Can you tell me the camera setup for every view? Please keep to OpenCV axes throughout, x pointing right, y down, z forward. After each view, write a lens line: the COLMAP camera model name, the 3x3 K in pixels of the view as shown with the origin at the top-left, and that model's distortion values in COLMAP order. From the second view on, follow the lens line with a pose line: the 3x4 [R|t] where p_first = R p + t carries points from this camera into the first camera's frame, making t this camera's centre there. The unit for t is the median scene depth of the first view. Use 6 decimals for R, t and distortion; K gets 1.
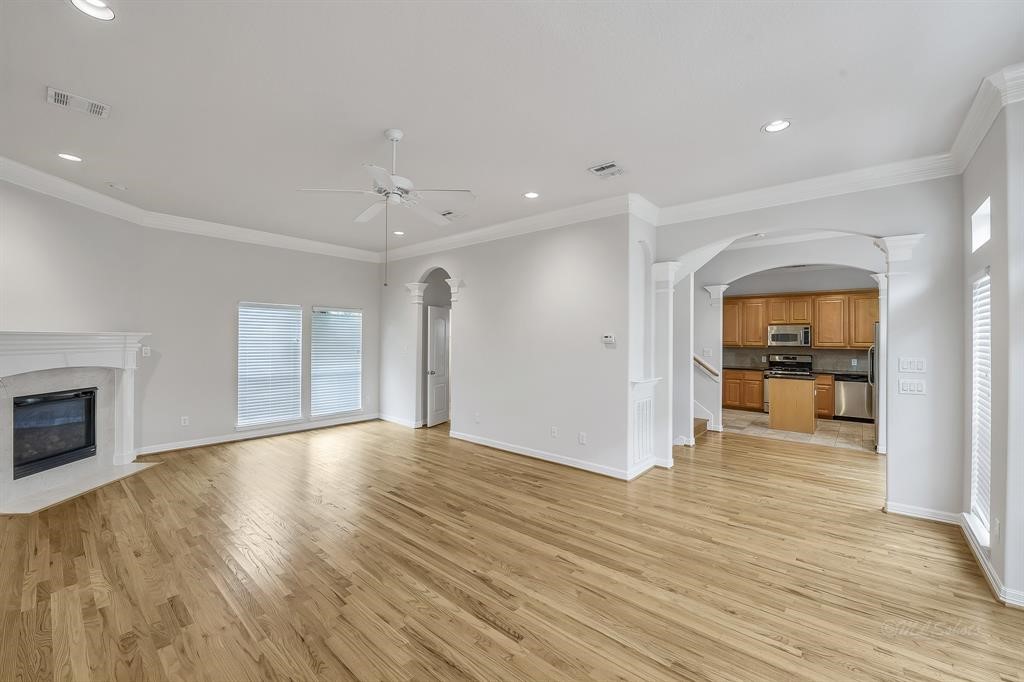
lens RADIAL K [[416.6, 0, 508.4], [0, 416.6, 339.8], [0, 0, 1]] dist [-0.022563, 0.000325]
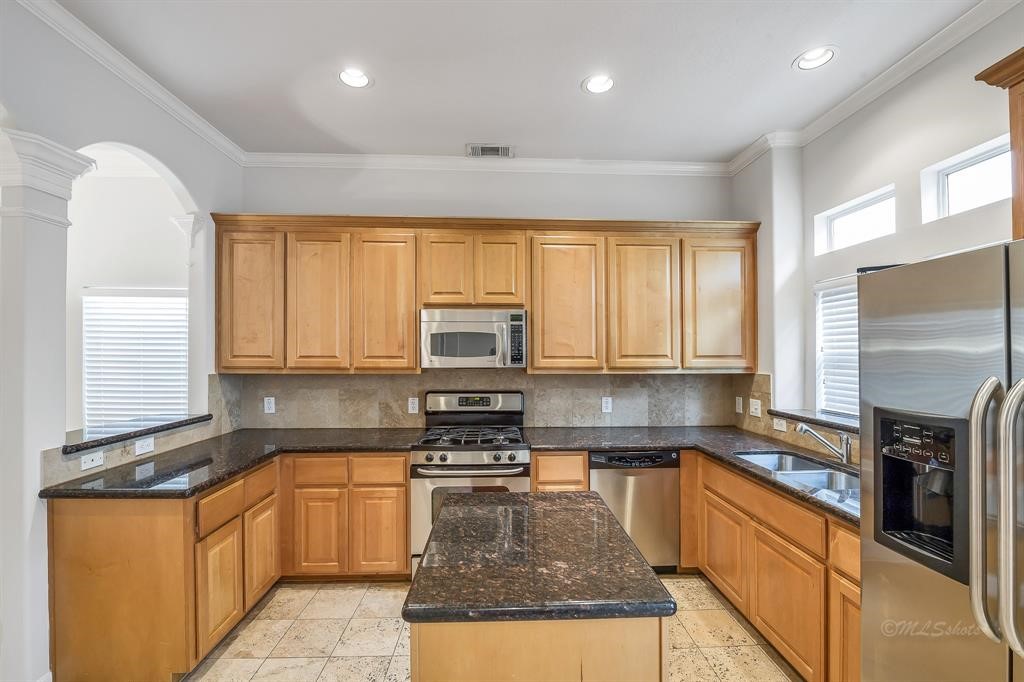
lens RADIAL K [[416.6, 0, 461.8], [0, 416.6, 354.9], [0, 0, 1]] dist [-0.022563, 0.000325]
pose [[0.799626, -0.009027, 0.600431, 0.496950], [0.005466, 0.999955, 0.007754, 0.000922], [-0.600474, -0.002918, 0.799639, 0.780547]]
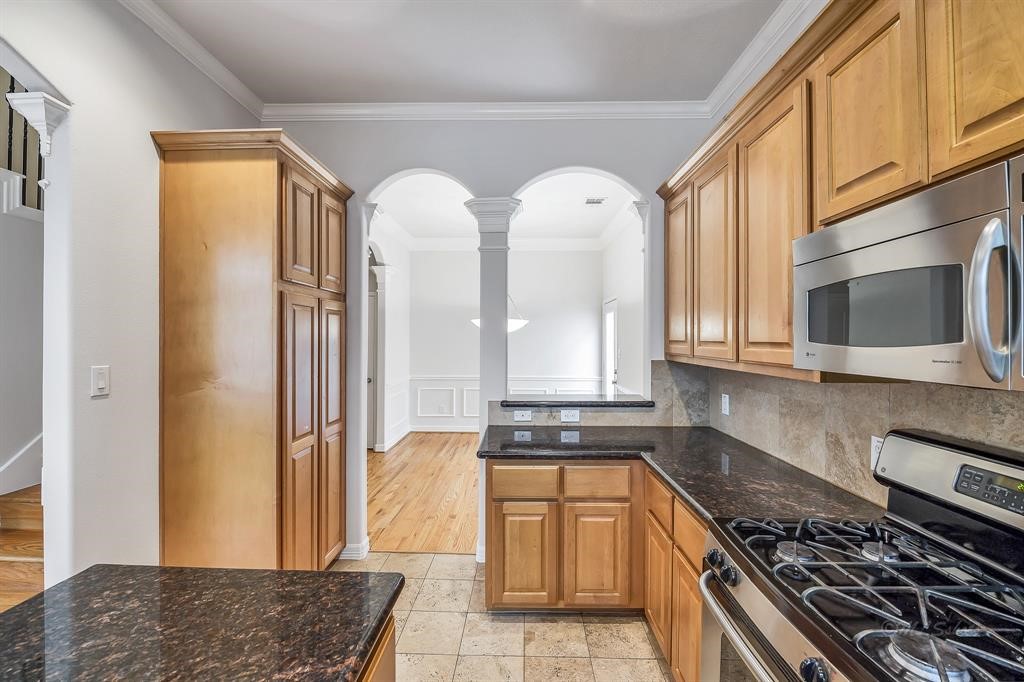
lens RADIAL K [[416.6, 0, 559.8], [0, 416.6, 338.1], [0, 0, 1]] dist [-0.022563, 0.000325]
pose [[0.632001, -0.008868, -0.774917, 0.752590], [0.002215, 0.999951, -0.009636, 0.004221], [0.774965, 0.004374, 0.631989, 0.915902]]
